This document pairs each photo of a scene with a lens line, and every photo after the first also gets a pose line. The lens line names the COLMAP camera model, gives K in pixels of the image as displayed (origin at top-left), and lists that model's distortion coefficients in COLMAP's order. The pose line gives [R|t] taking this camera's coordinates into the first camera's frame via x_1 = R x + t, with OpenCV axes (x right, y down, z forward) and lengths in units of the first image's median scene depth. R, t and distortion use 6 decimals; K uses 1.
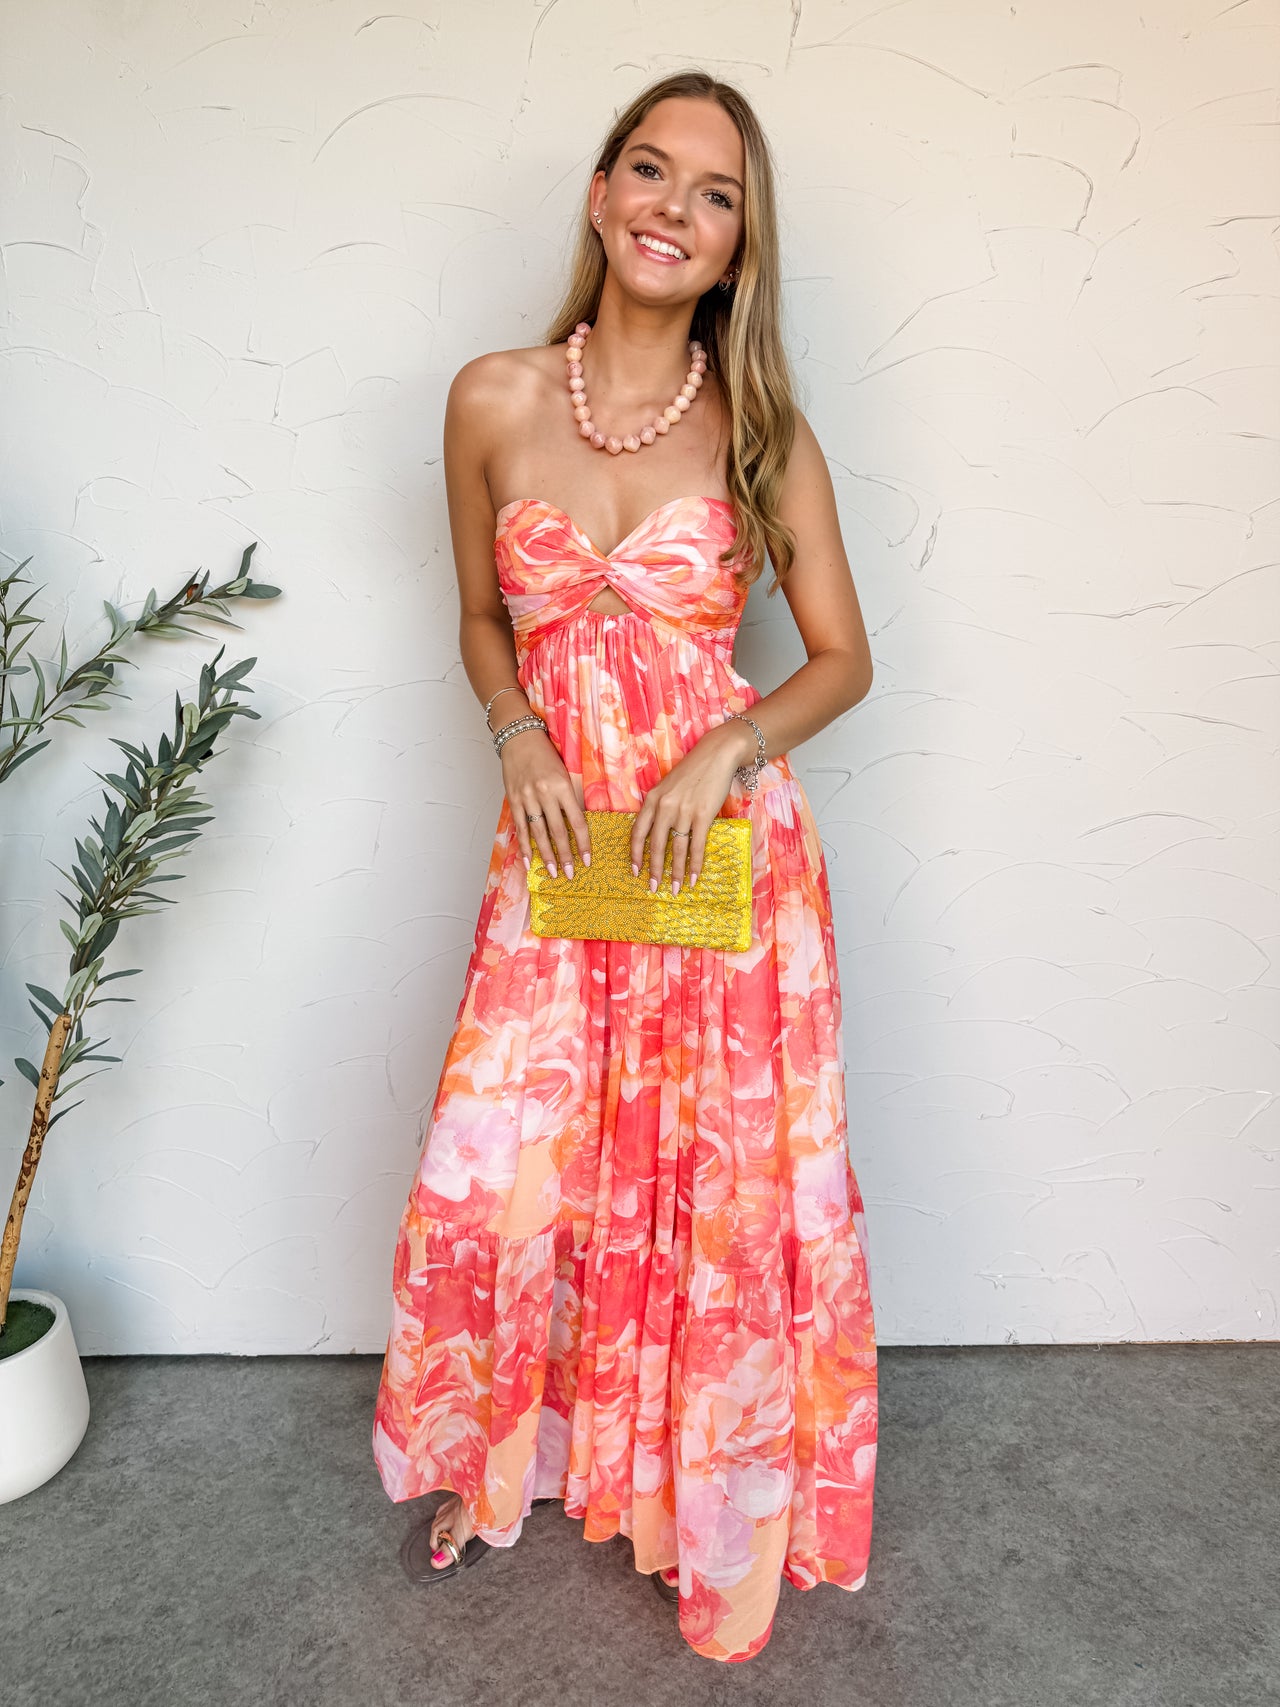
lens RADIAL K [[1200.6, 0, 638.1], [0, 1200.6, 874.2], [0, 0, 1]] dist [-0.003848, -0.006216]
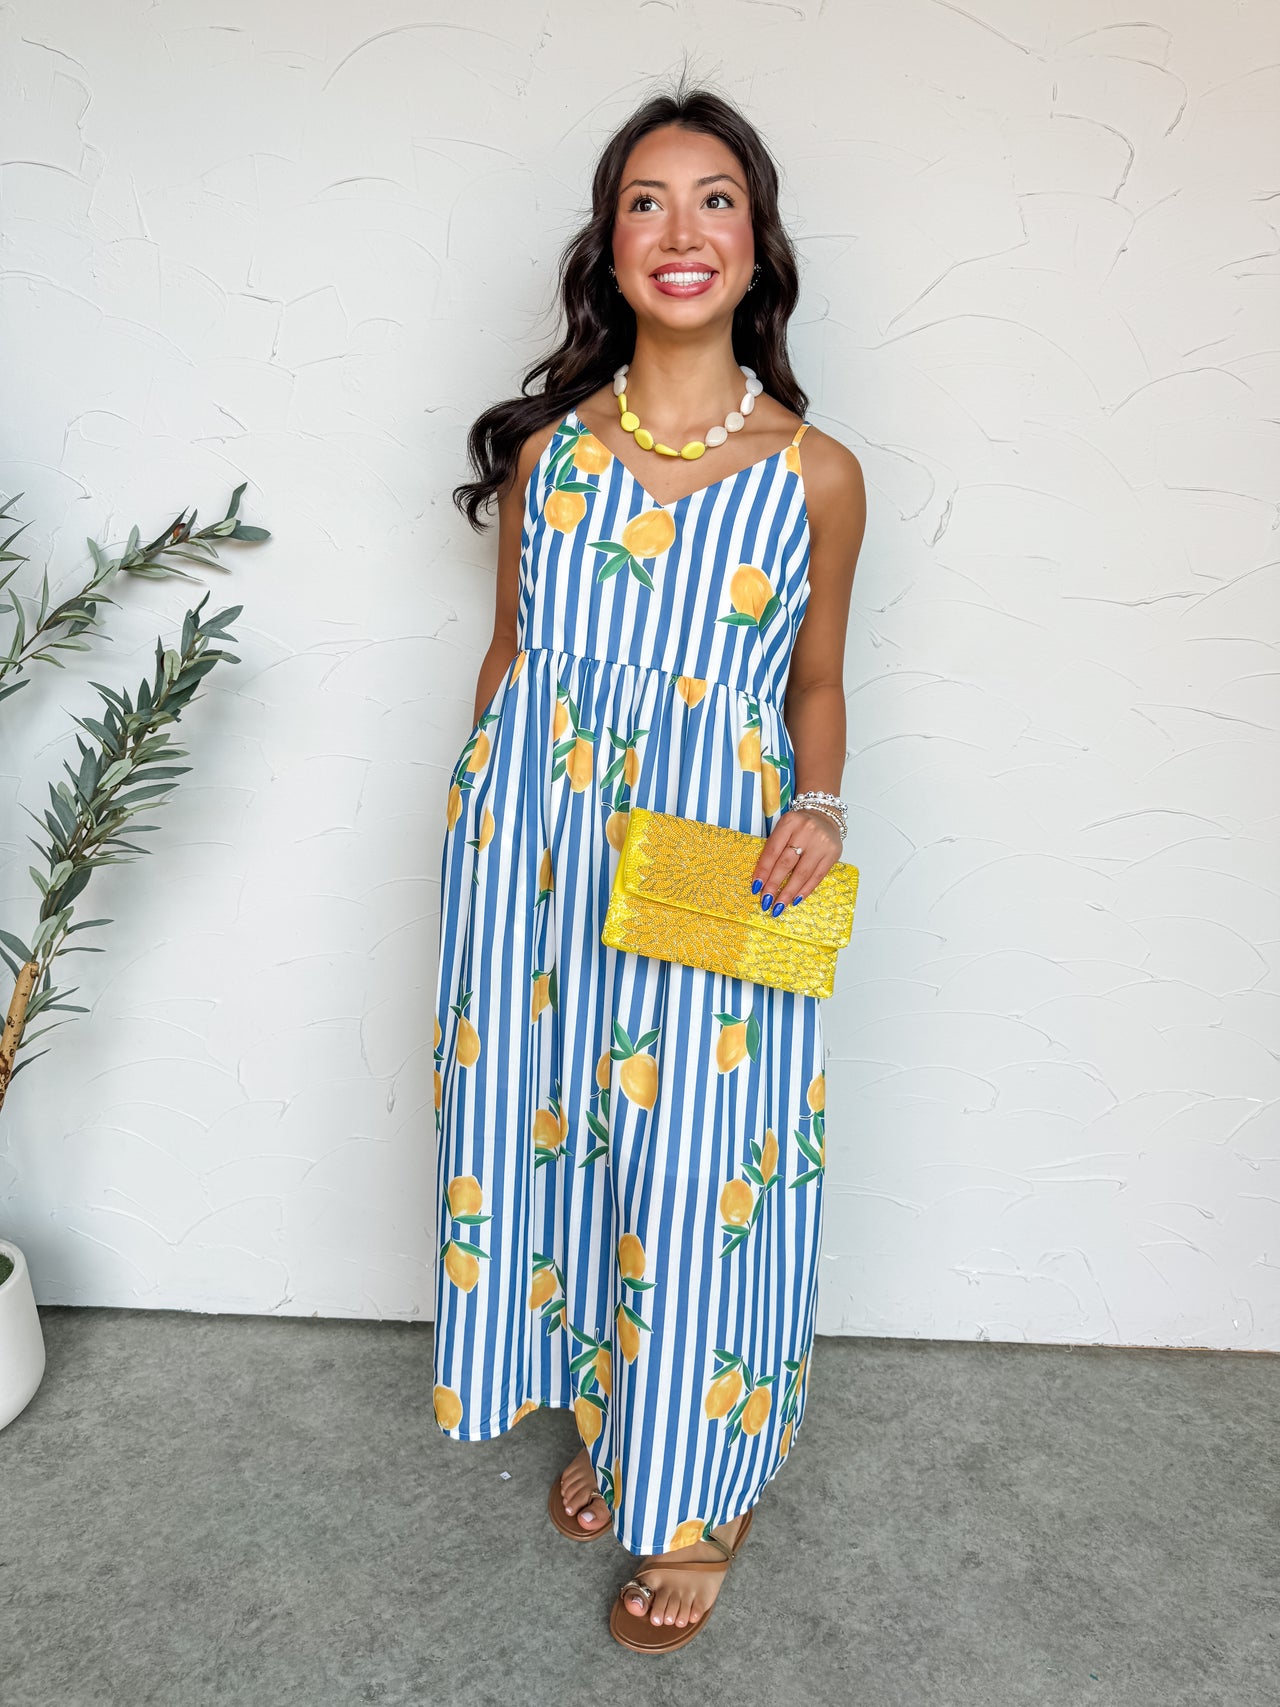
lens RADIAL K [[1200.6, 0, 626.3], [0, 1200.6, 868.2], [0, 0, 1]] dist [-0.003848, -0.006216]
pose [[0.998821, 0.048317, -0.004670, 0.006119], [-0.048198, 0.998576, 0.022853, -0.004926], [0.005767, -0.022601, 0.999728, 0.026449]]
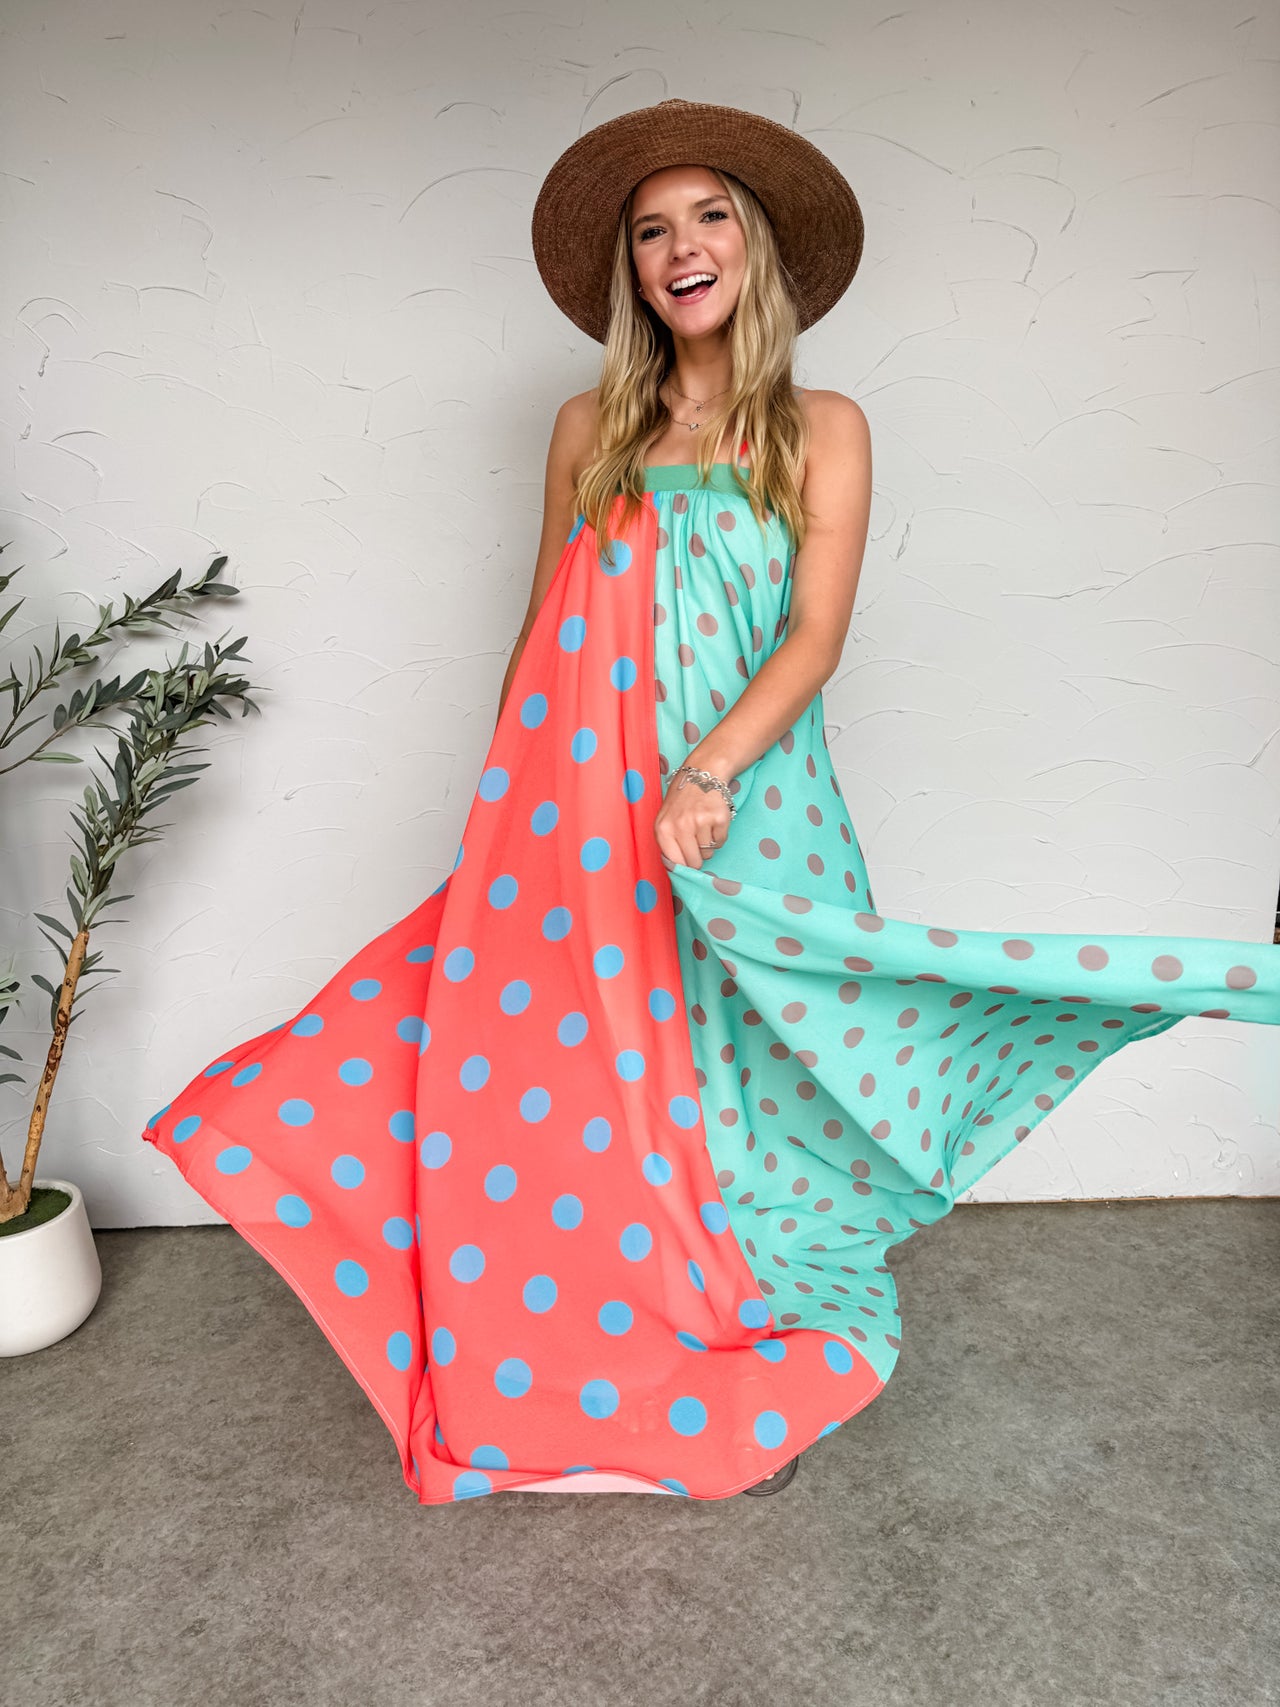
lens RADIAL K [[1200.6, 0, 633.1], [0, 1200.6, 875.6], [0, 0, 1]] dist [-0.003848, -0.006216]
pose [[0.999783, -0.007310, 0.019515, -0.060161], [0.006769, 0.999595, 0.027640, 0.032952], [-0.019709, -0.027502, 0.999427, -0.224632]]
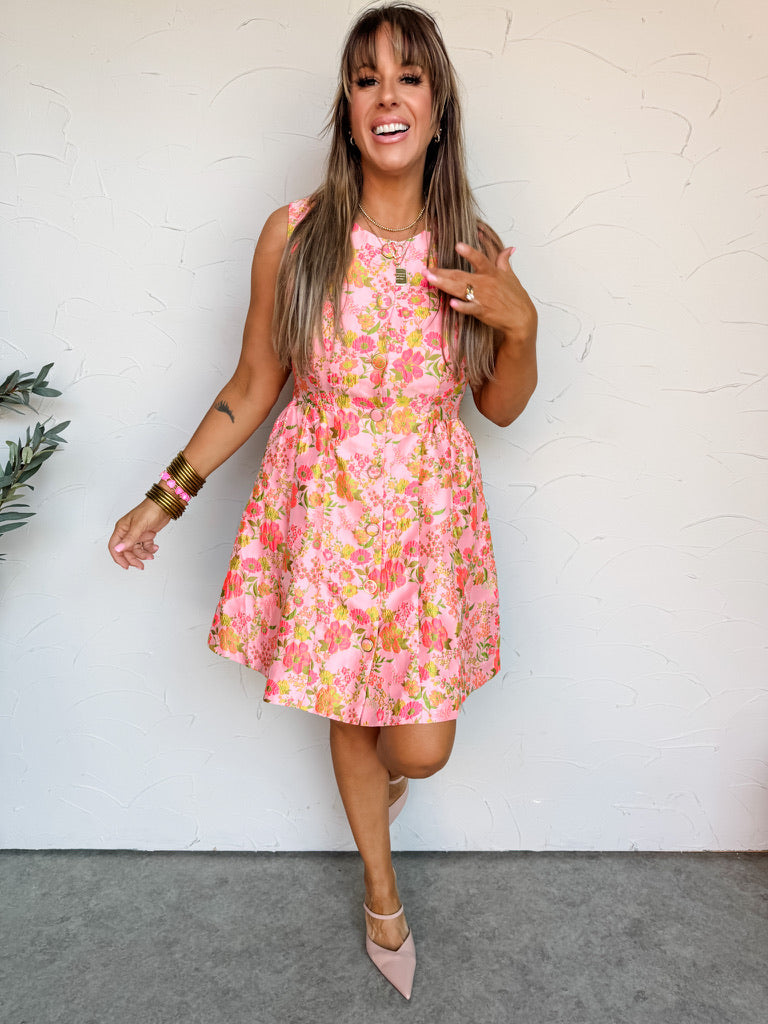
lens RADIAL K [[720.2, 0, 381.0], [0, 720.2, 515.6], [0, 0, 1]] dist [-0.003848, -0.006216]
pose [[0.999893, 0.013828, -0.004683, -0.025086], [-0.013988, 0.999256, -0.035936, -0.010658], [0.004183, 0.035998, 0.999343, 0.047890]]
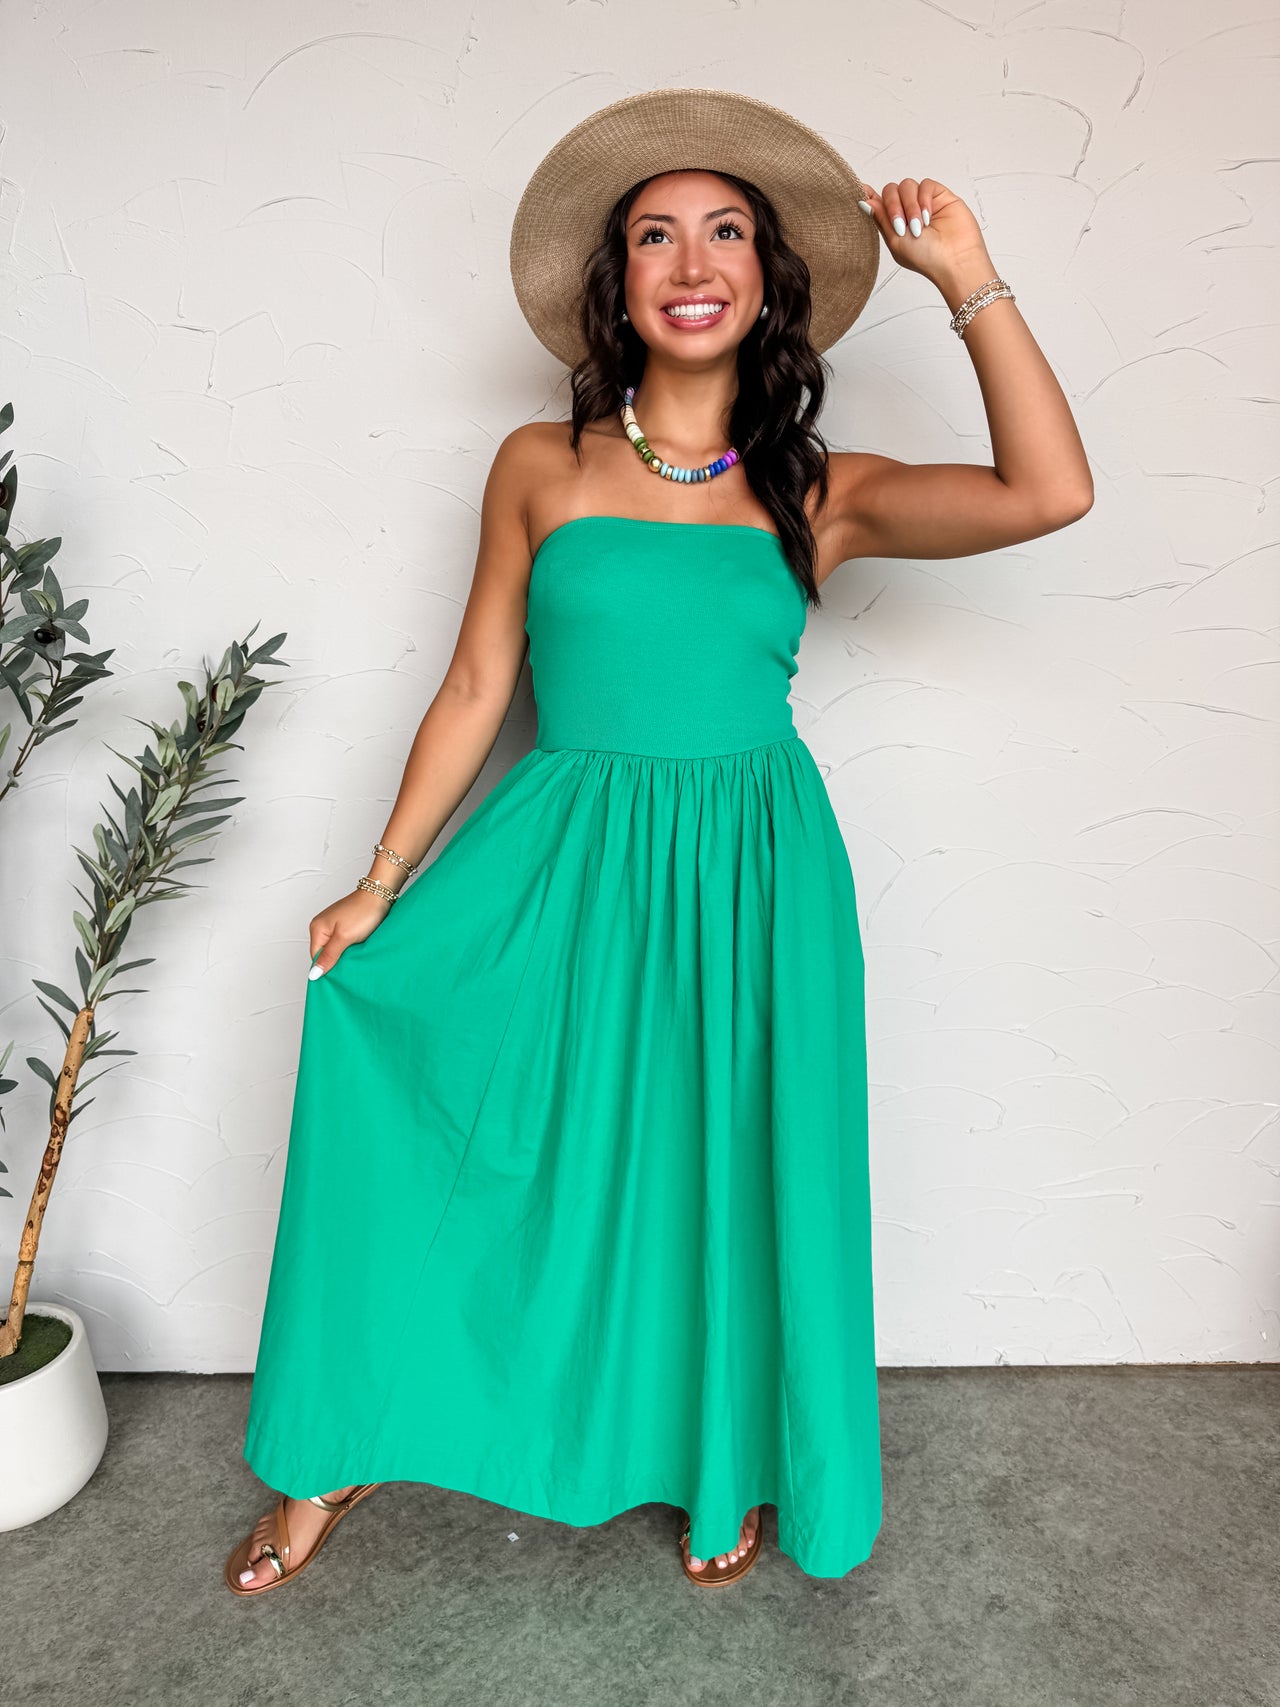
lens RADIAL K [[1200.6, 0, 631.4], [0, 1200.6, 873.6], [0, 0, 1]] dist [-0.003848, -0.006216]
pose [[0.999905, -0.001688, -0.013679, 0.037179], [0.002005, 0.999729, 0.023175, -0.024592], [0.013636, -0.023200, 0.999638, 0.063970]]
